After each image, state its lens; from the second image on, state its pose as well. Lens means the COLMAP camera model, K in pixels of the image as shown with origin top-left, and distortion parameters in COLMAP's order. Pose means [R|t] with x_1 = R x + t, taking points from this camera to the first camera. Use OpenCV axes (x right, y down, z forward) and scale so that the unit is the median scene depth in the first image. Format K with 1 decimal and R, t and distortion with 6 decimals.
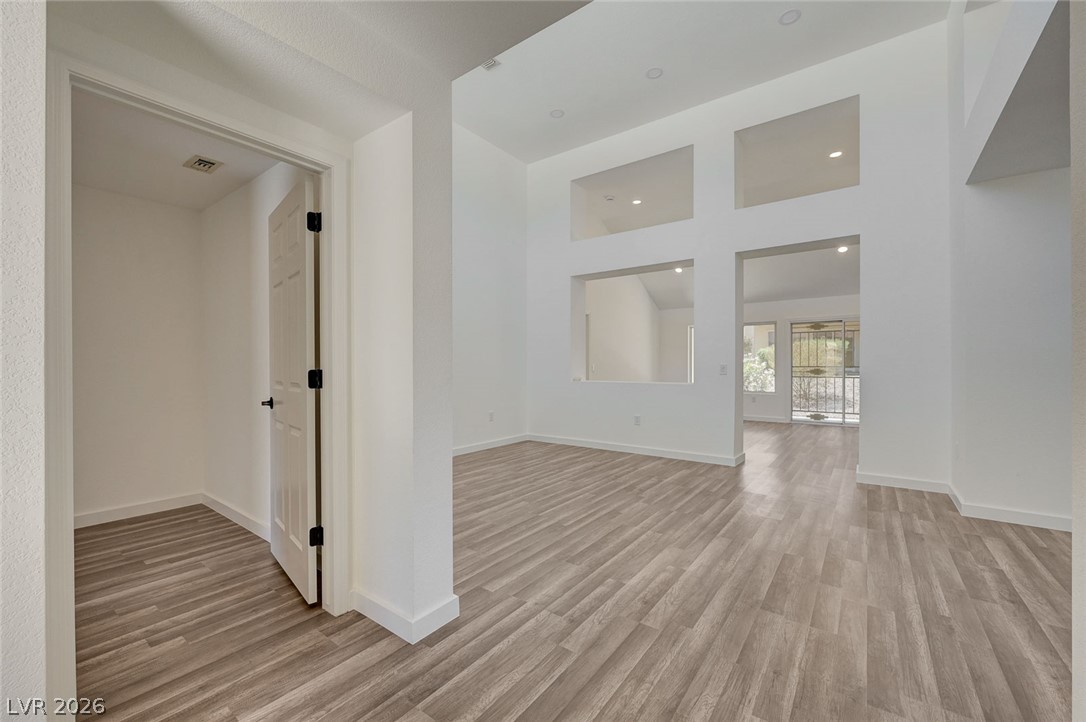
lens RADIAL K [[432.9, 0, 547.8], [0, 432.9, 366.9], [0, 0, 1]] dist [-0.010485, 0.000310]
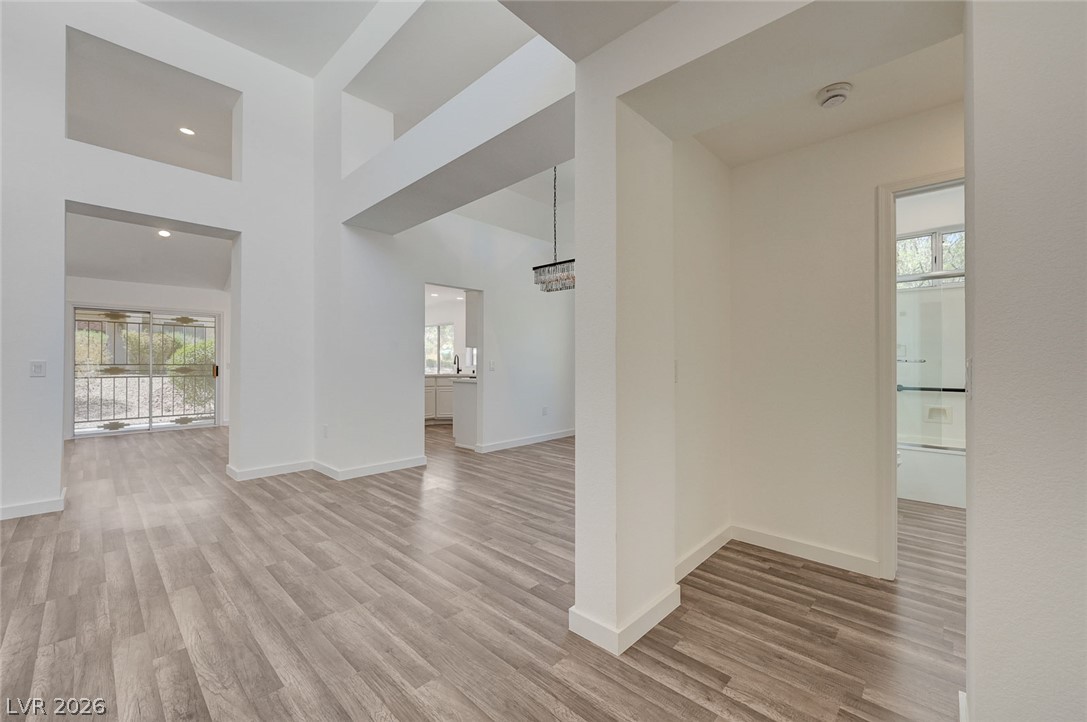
lens RADIAL K [[432.0, 0, 547.0], [0, 432.0, 360.7], [0, 0, 1]] dist [-0.004242, -0.000007]
pose [[0.112448, 0.006717, 0.993635, -0.186606], [0.002923, 0.999971, -0.007091, 0.000510], [-0.993653, 0.003701, 0.112425, 0.184724]]
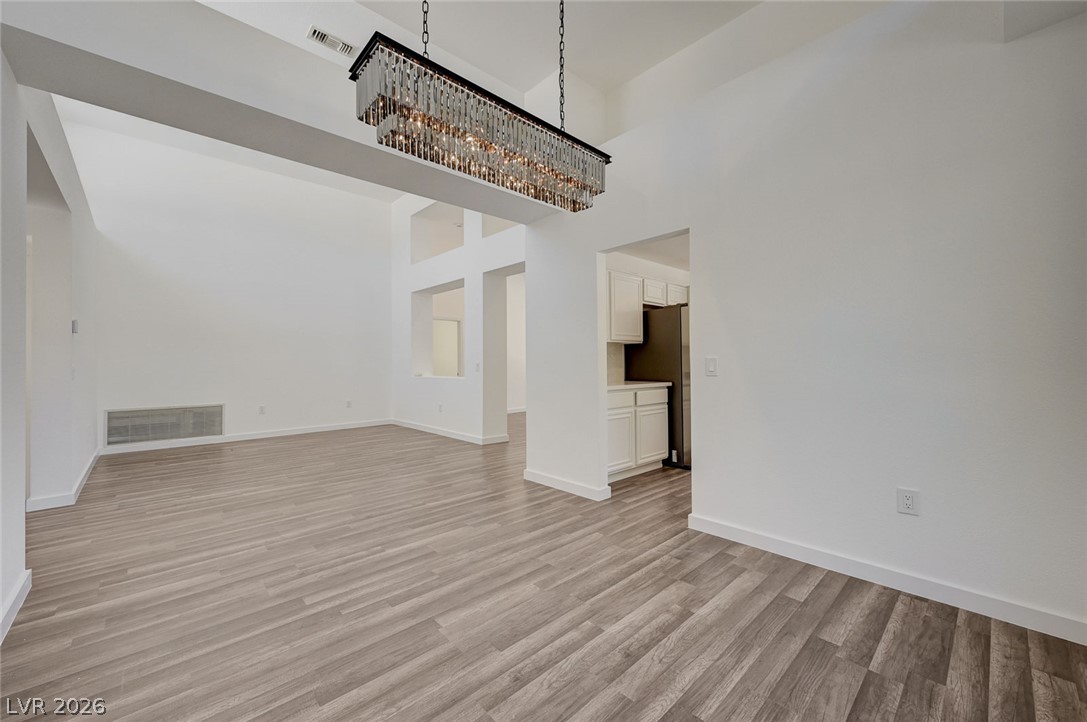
lens RADIAL K [[427.9, 0, 552.6], [0, 427.9, 354.8], [0, 0, 1]] dist [0.009217, -0.000240]
pose [[0.984571, -0.009663, -0.174717, 0.992646], [0.006254, 0.999779, -0.020053, -0.002265], [0.174872, 0.018651, 0.984414, -0.212009]]
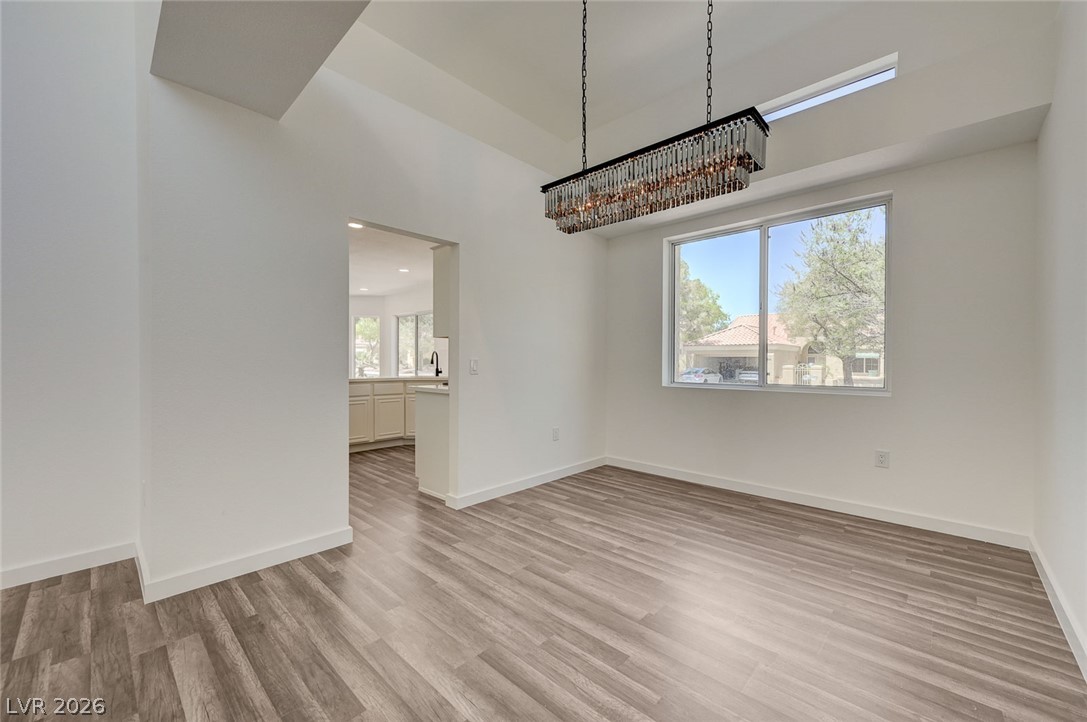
lens RADIAL K [[429.9, 0, 548.1], [0, 429.9, 365.0], [0, 0, 1]] dist [-0.002054, -0.000176]
pose [[0.108932, -0.003619, 0.994043, 0.321204], [0.000200, 0.999993, 0.003619, -0.000169], [-0.994049, -0.000196, 0.108932, 0.272733]]
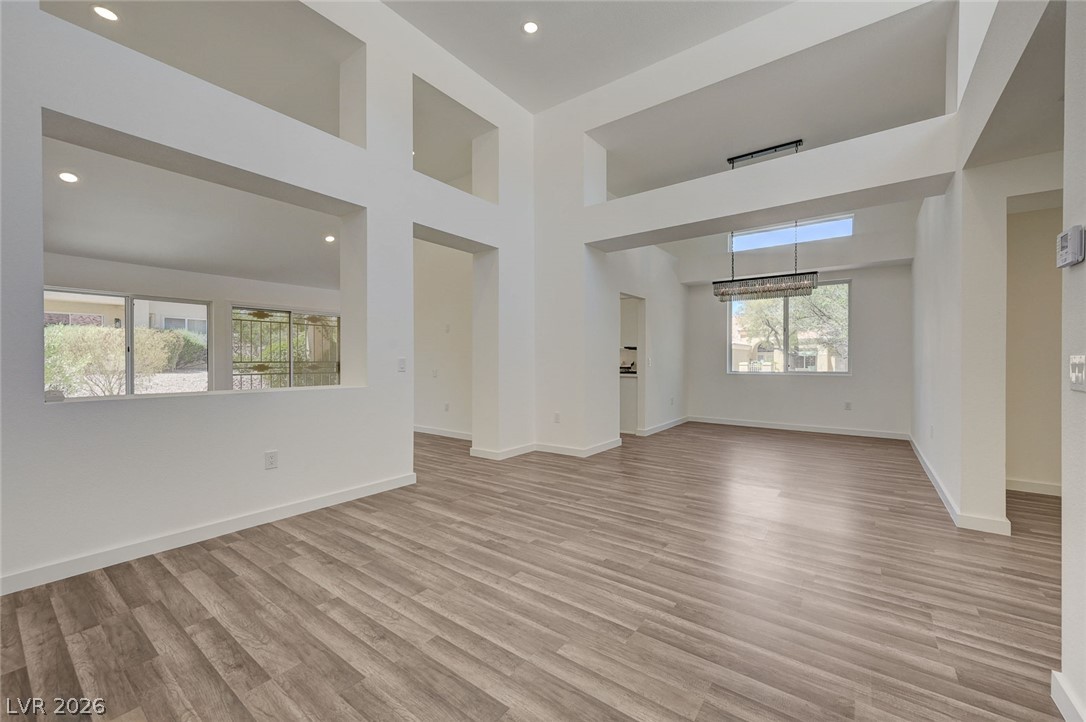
lens RADIAL K [[432.4, 0, 543.0], [0, 432.4, 361.0], [0, 0, 1]] dist [0.005937, 0.000067]
pose [[0.002727, 0.001551, 0.999995, -0.450482], [0.004746, 0.999988, -0.001564, 0.002268], [-0.999985, 0.004750, 0.002720, 0.880864]]
